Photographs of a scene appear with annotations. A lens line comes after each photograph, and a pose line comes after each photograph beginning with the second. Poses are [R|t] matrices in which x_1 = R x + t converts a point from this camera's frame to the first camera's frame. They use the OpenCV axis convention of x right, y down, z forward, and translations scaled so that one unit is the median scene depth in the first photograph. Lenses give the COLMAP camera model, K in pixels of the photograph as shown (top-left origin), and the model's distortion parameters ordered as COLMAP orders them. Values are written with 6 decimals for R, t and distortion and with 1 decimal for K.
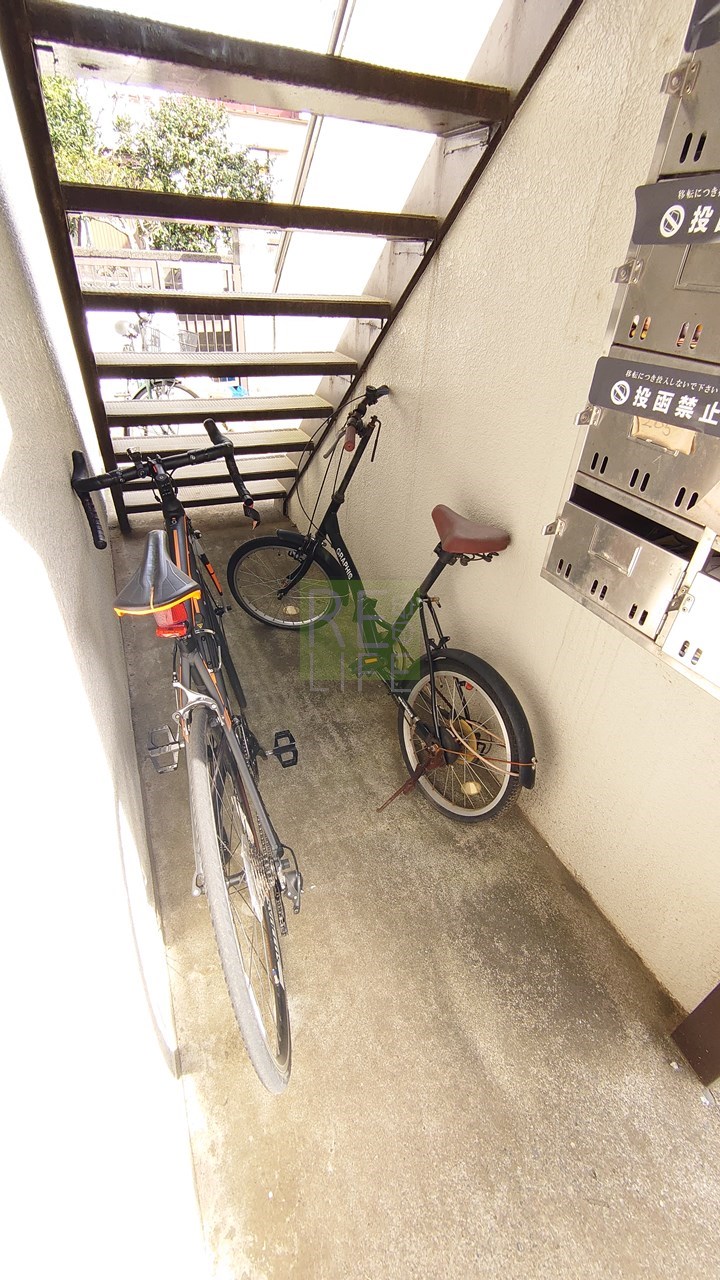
lens RADIAL K [[542.3, 0, 359.3], [0, 542.3, 640.0], [0, 0, 1]] dist [-0.003658, -0.000844]
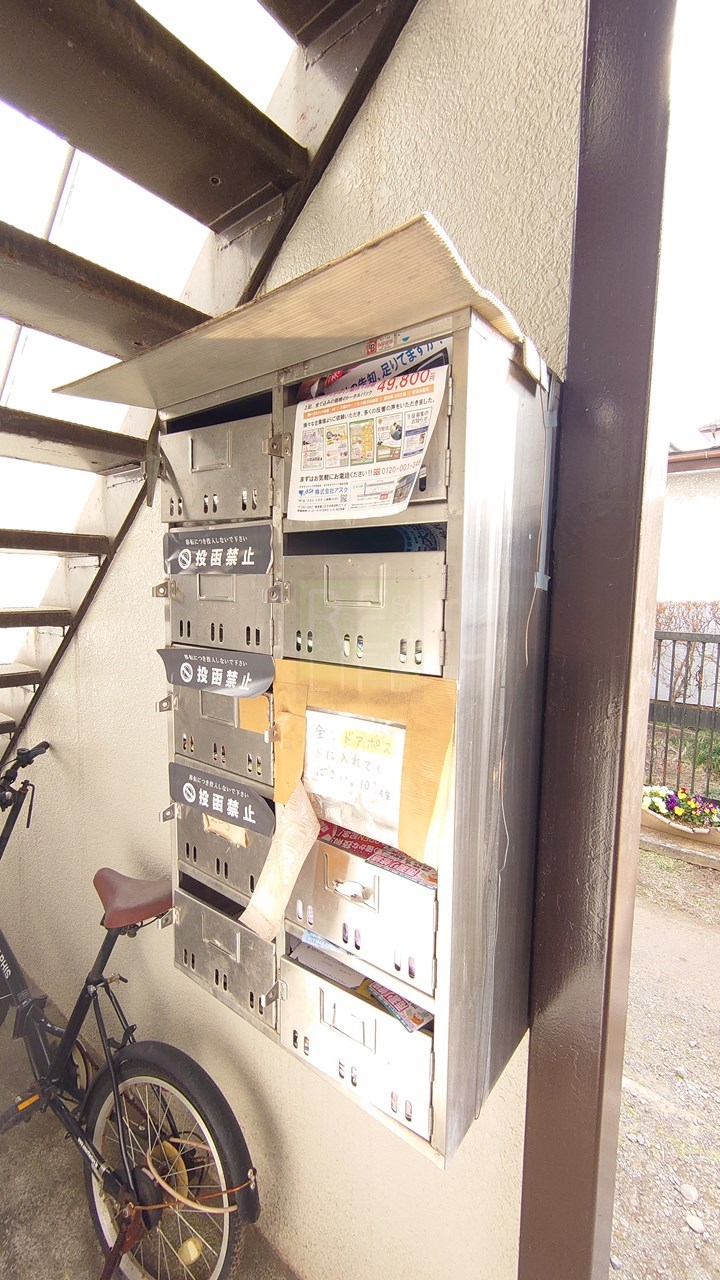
lens RADIAL K [[542.3, 0, 361.2], [0, 542.3, 639.0], [0, 0, 1]] dist [-0.003658, -0.000844]
pose [[0.884374, -0.081870, 0.459543, 0.163328], [0.292635, 0.864247, -0.409195, -0.089941], [-0.363658, 0.496360, 0.788276, -0.089359]]
